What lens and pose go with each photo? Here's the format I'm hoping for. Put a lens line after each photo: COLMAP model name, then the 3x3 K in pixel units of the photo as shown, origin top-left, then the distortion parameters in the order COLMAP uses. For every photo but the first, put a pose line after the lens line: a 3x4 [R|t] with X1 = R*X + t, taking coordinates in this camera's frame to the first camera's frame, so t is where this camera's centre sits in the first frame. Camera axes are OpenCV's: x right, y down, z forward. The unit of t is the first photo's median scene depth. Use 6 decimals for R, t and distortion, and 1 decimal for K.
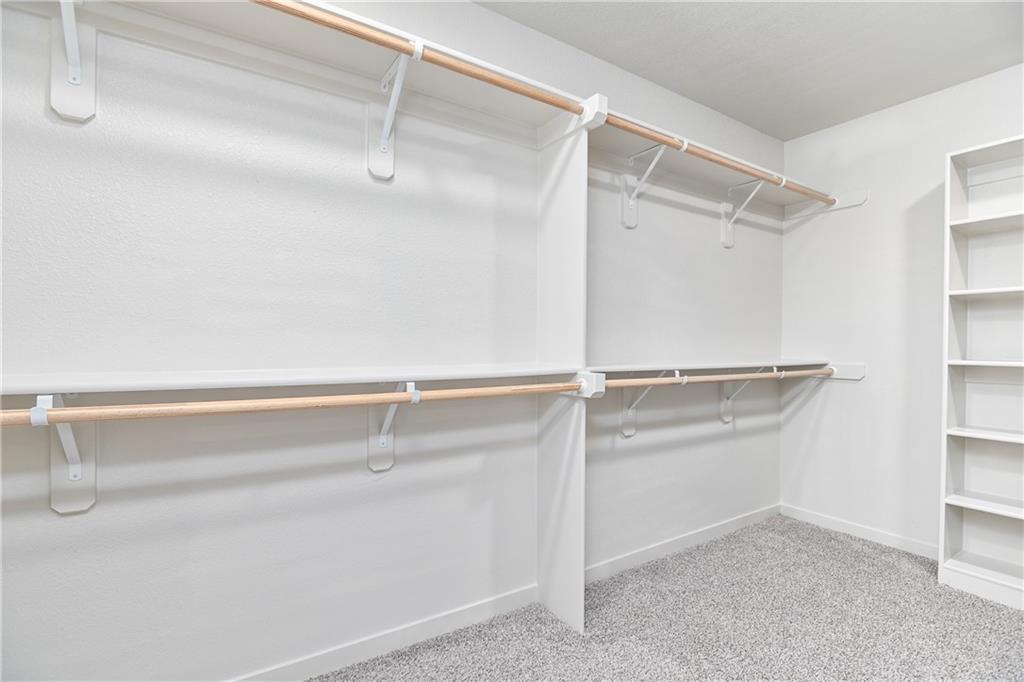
lens RADIAL K [[483.6, 0, 511.2], [0, 483.6, 345.0], [0, 0, 1]] dist [-0.010299, -0.000544]
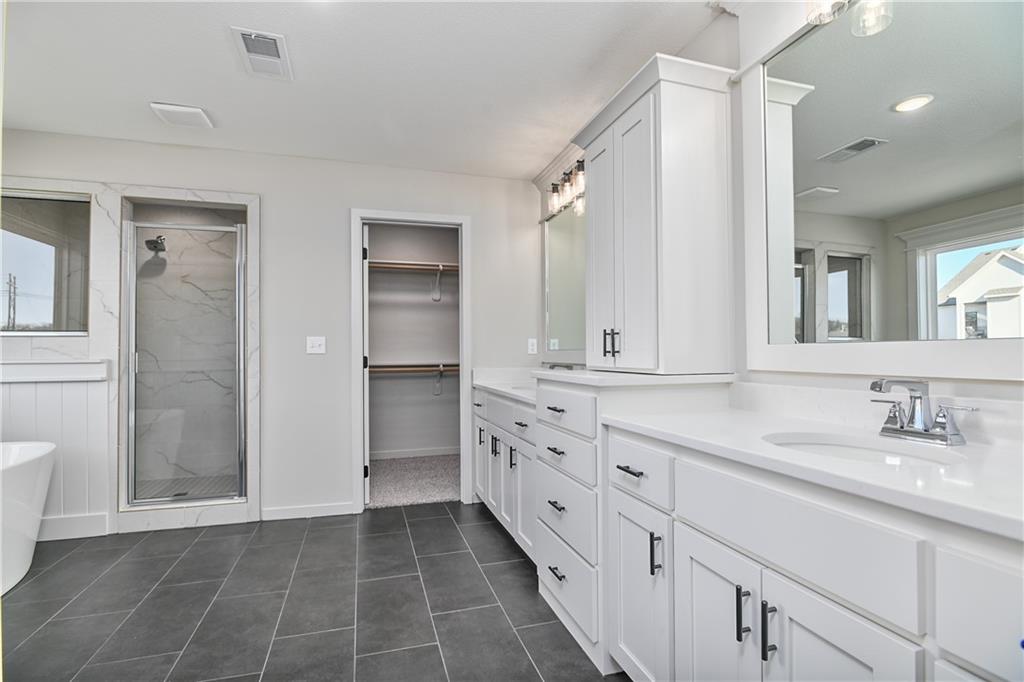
lens RADIAL K [[484.2, 0, 512.2], [0, 484.2, 345.0], [0, 0, 1]] dist [-0.009984, -0.000606]
pose [[0.960852, -0.021165, -0.276254, 1.206460], [0.016203, 0.999664, -0.020230, 0.014768], [0.276589, 0.014961, 0.960872, -2.113364]]
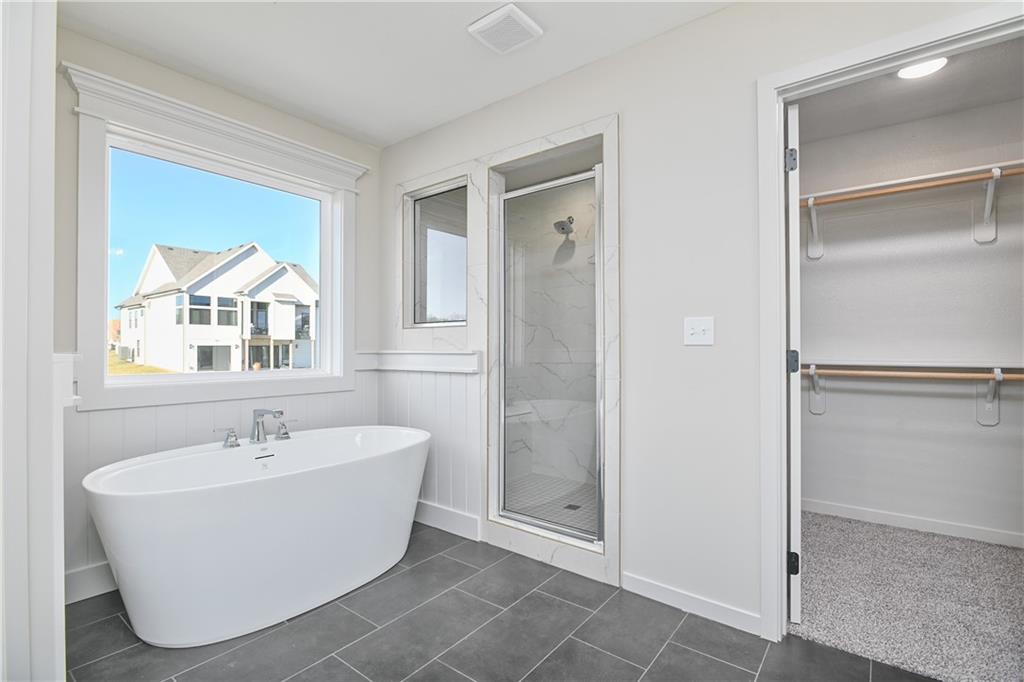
lens RADIAL K [[483.6, 0, 511.2], [0, 483.6, 345.0], [0, 0, 1]] dist [-0.010299, -0.000544]
pose [[0.326842, -0.012516, -0.944996, 0.819215], [0.003793, 0.999922, -0.011932, 0.008398], [0.945071, 0.000316, 0.326864, -1.156163]]
